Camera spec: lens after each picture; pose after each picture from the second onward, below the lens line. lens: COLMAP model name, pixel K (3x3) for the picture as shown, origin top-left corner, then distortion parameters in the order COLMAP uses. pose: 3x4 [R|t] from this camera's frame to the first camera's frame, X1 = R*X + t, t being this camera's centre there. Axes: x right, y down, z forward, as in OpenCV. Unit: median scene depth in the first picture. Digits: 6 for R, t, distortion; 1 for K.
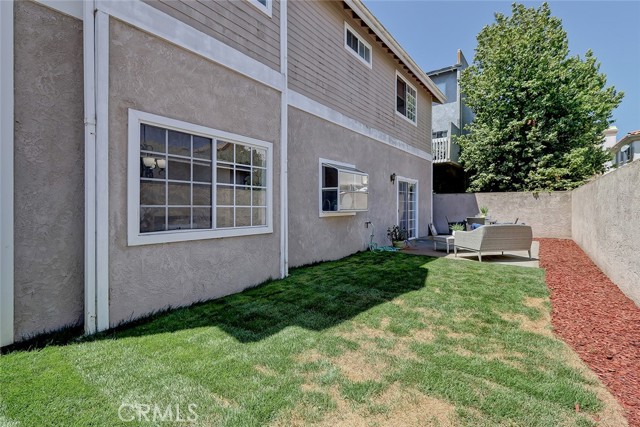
lens RADIAL K [[295.7, 0, 317.0], [0, 295.7, 208.3], [0, 0, 1]] dist [0.006460, -0.000313]
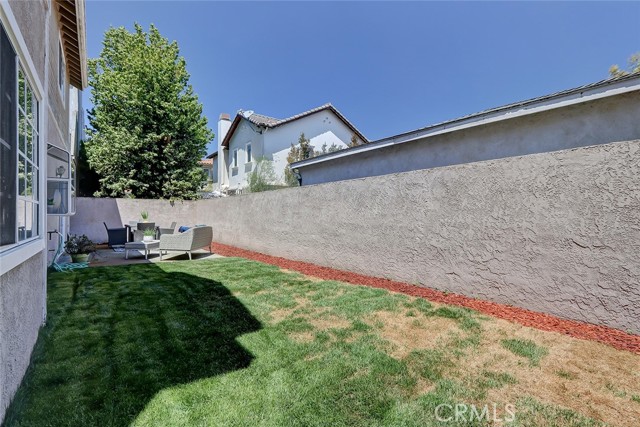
lens RADIAL K [[295.7, 0, 321.2], [0, 295.7, 212.5], [0, 0, 1]] dist [0.006460, -0.000313]
pose [[0.265802, 0.009617, 0.963980, -0.217706], [0.004053, 0.999930, -0.011093, 0.008540], [-0.964019, 0.006856, 0.265745, 0.126698]]
